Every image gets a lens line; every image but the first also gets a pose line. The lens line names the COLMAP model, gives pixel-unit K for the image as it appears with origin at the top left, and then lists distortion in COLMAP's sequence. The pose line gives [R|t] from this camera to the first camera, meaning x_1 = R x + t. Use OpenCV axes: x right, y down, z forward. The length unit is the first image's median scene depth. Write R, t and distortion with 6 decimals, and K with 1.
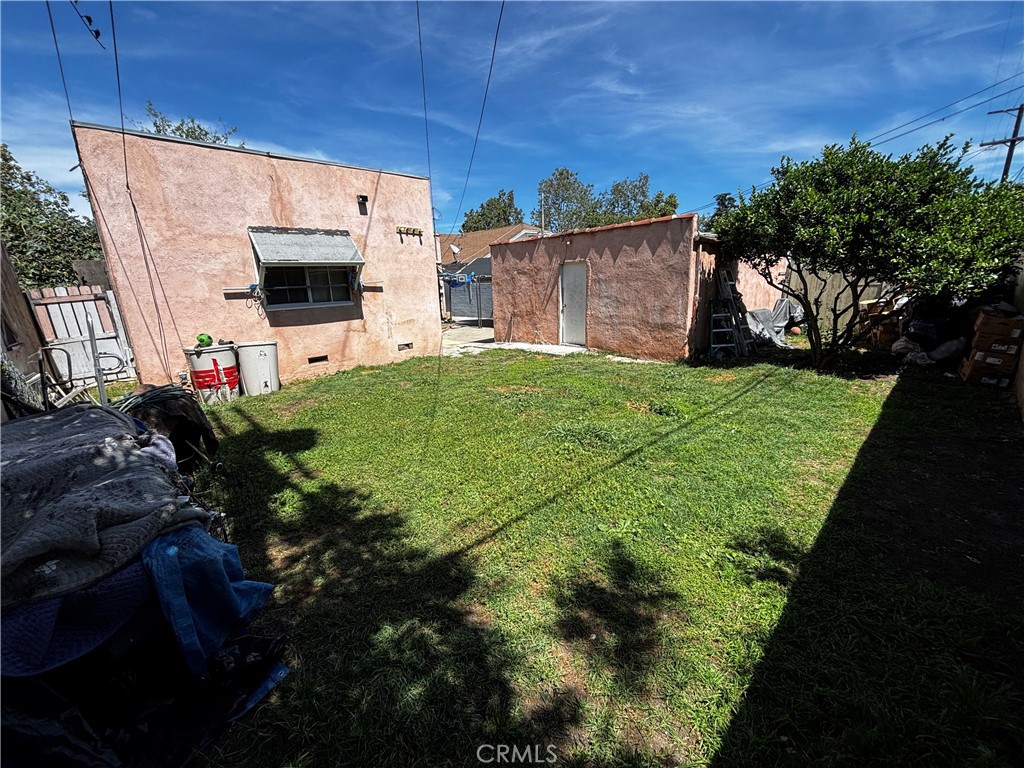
lens RADIAL K [[410.3, 0, 512.1], [0, 410.3, 386.7], [0, 0, 1]] dist [-0.002914, -0.000066]
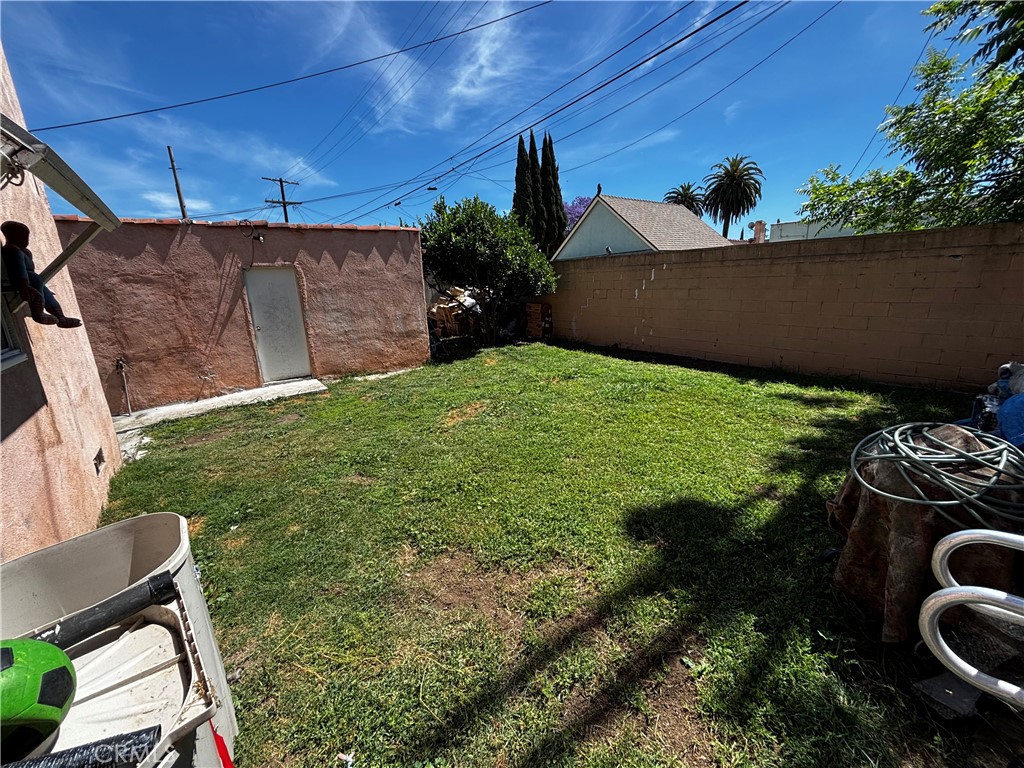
lens RADIAL K [[410.3, 0, 512.3], [0, 410.3, 387.3], [0, 0, 1]] dist [-0.002914, -0.000066]
pose [[0.104008, -0.220867, 0.969742, -0.587409], [0.280782, 0.941889, 0.184409, -0.128234], [-0.954119, 0.253106, 0.159979, 0.580738]]
